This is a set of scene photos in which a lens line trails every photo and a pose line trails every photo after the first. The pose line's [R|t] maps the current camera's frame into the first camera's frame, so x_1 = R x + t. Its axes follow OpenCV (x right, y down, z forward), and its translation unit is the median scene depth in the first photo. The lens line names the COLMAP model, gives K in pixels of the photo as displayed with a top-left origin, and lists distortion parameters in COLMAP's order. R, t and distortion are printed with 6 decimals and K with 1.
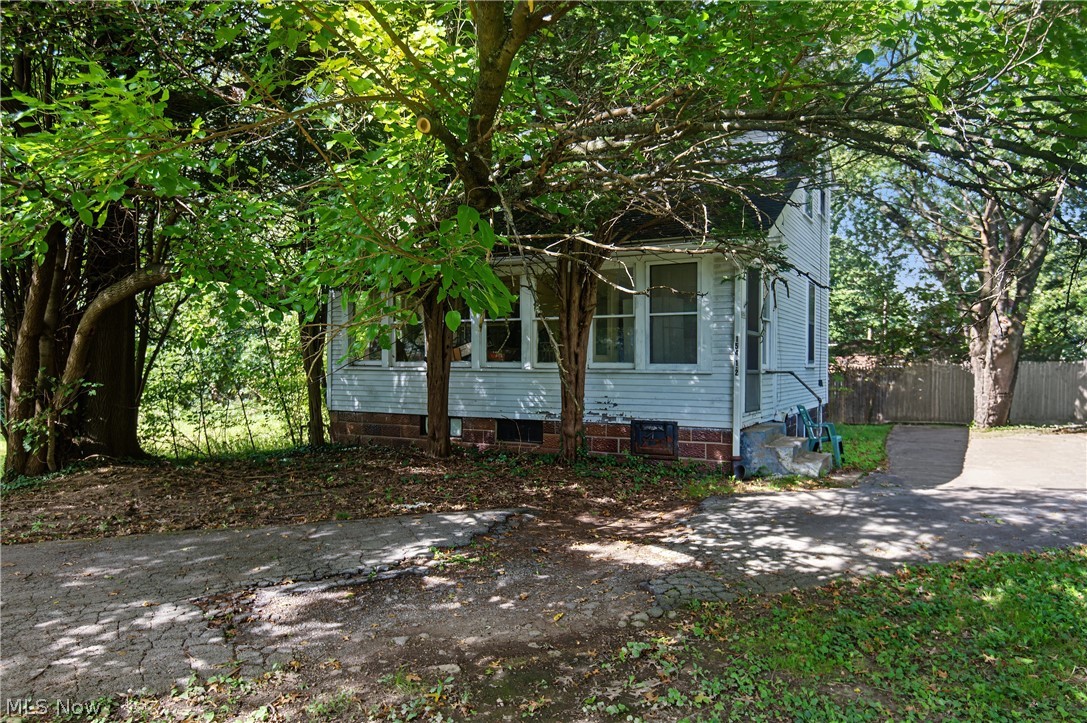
lens RADIAL K [[691.9, 0, 543.4], [0, 691.9, 362.4], [0, 0, 1]] dist [0.007269, -0.000486]
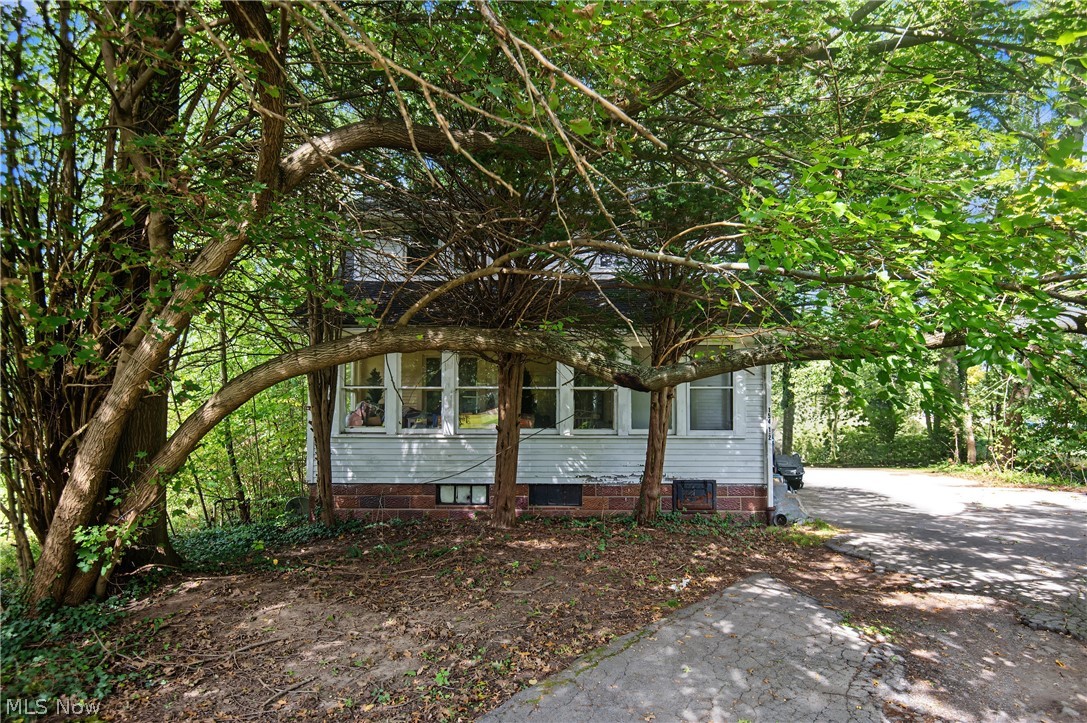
lens RADIAL K [[619.6, 0, 543.3], [0, 619.6, 359.9], [0, 0, 1]] dist [-0.017322, -0.003623]
pose [[0.891458, 0.035837, 0.451684, -0.962909], [0.002019, 0.996543, -0.083053, -0.053704], [-0.453099, 0.074950, 0.888304, 0.329529]]
